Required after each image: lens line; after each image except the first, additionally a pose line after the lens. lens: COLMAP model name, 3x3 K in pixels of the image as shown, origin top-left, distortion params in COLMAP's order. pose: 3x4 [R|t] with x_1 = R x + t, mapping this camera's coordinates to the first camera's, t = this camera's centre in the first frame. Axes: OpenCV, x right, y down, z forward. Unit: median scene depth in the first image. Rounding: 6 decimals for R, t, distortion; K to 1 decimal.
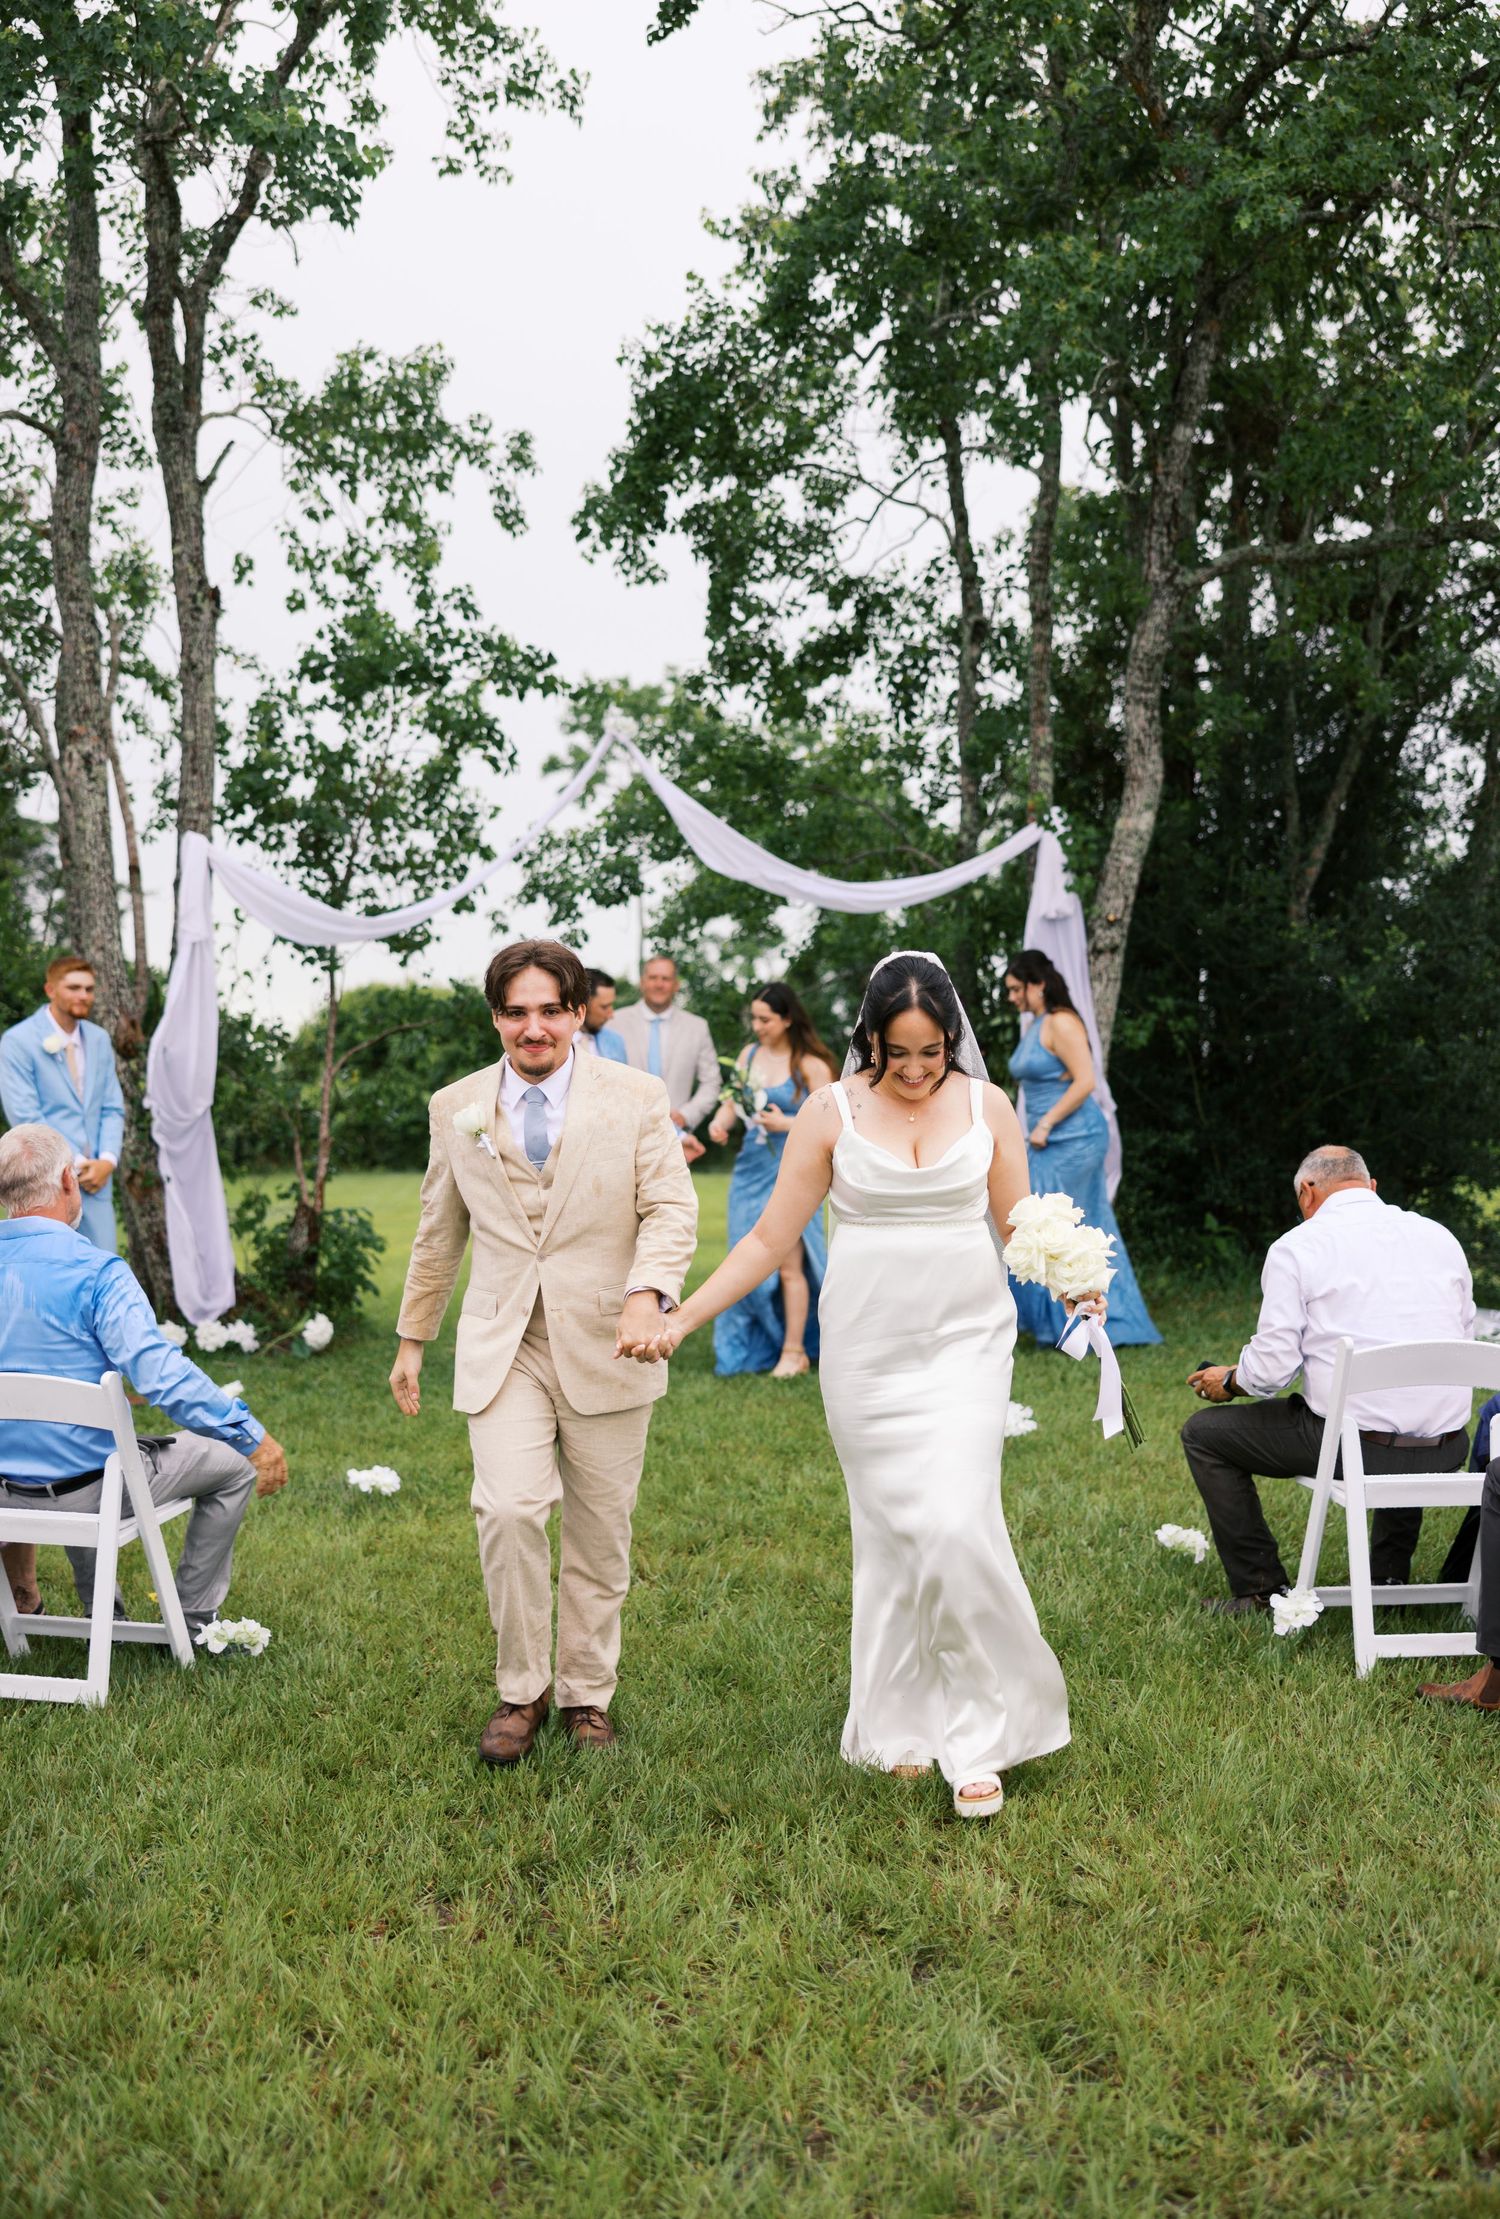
lens RADIAL K [[2498.3, 0, 747.0], [0, 2498.3, 1098.5], [0, 0, 1]] dist [0.009145, 0.000000]
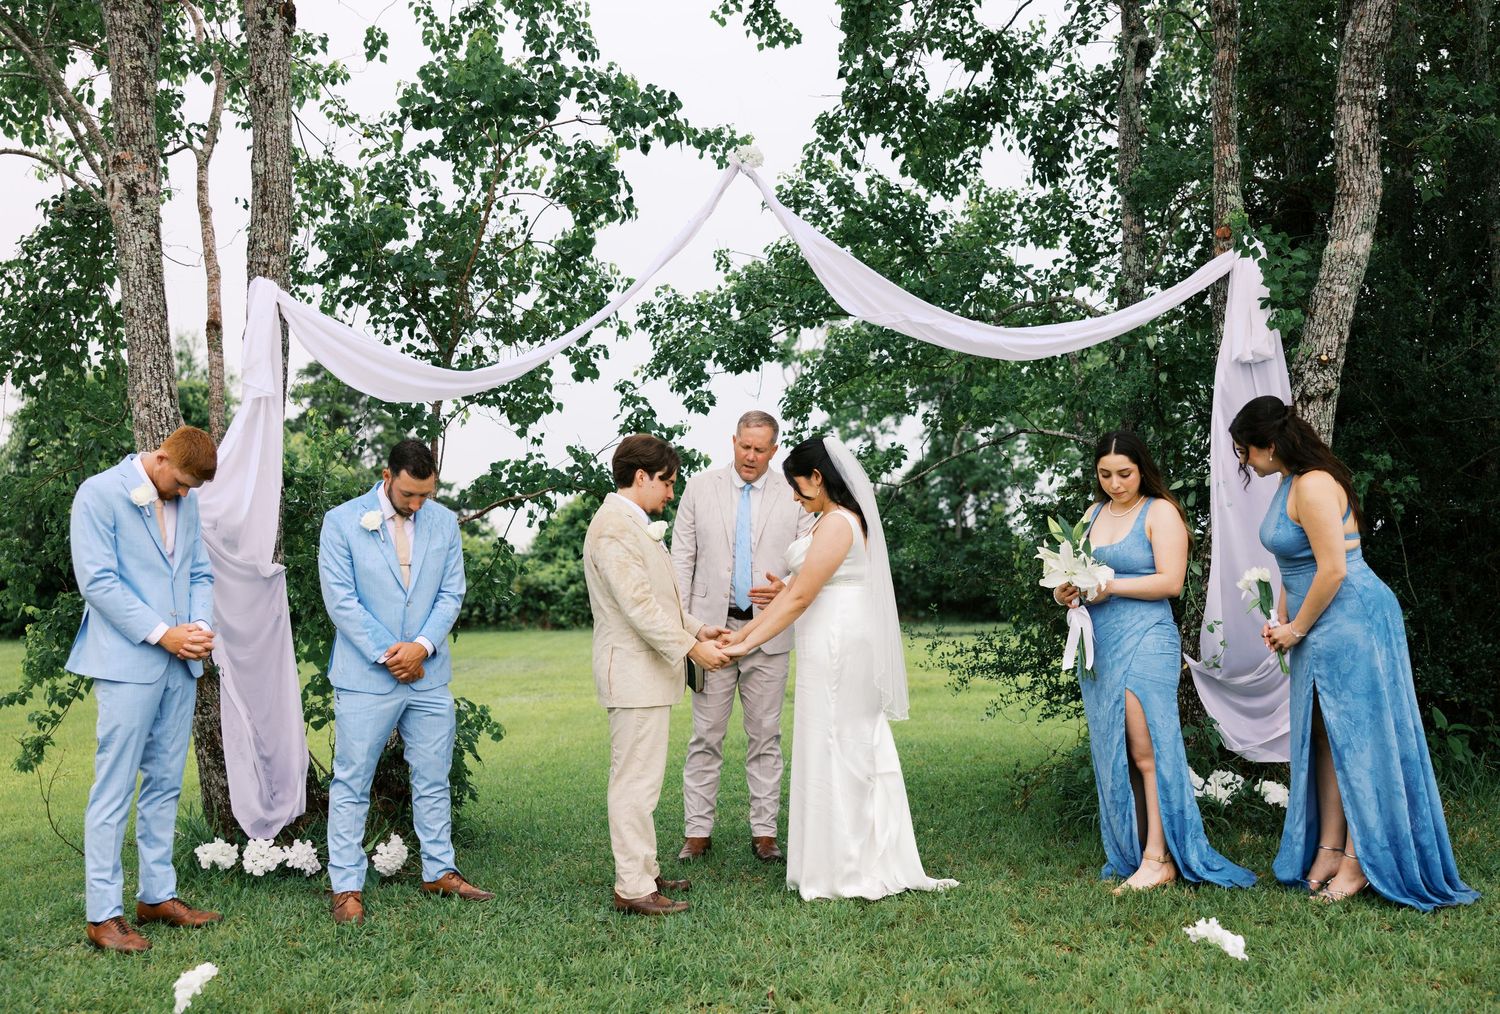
lens RADIAL K [[1688.8, 0, 762.3], [0, 1688.8, 519.4], [0, 0, 1]] dist [0.009145, 0.000000]
pose [[0.997860, -0.006177, -0.065090, -0.005566], [0.004111, 0.999485, -0.031823, -0.000465], [0.065253, 0.031487, 0.997372, 0.372145]]
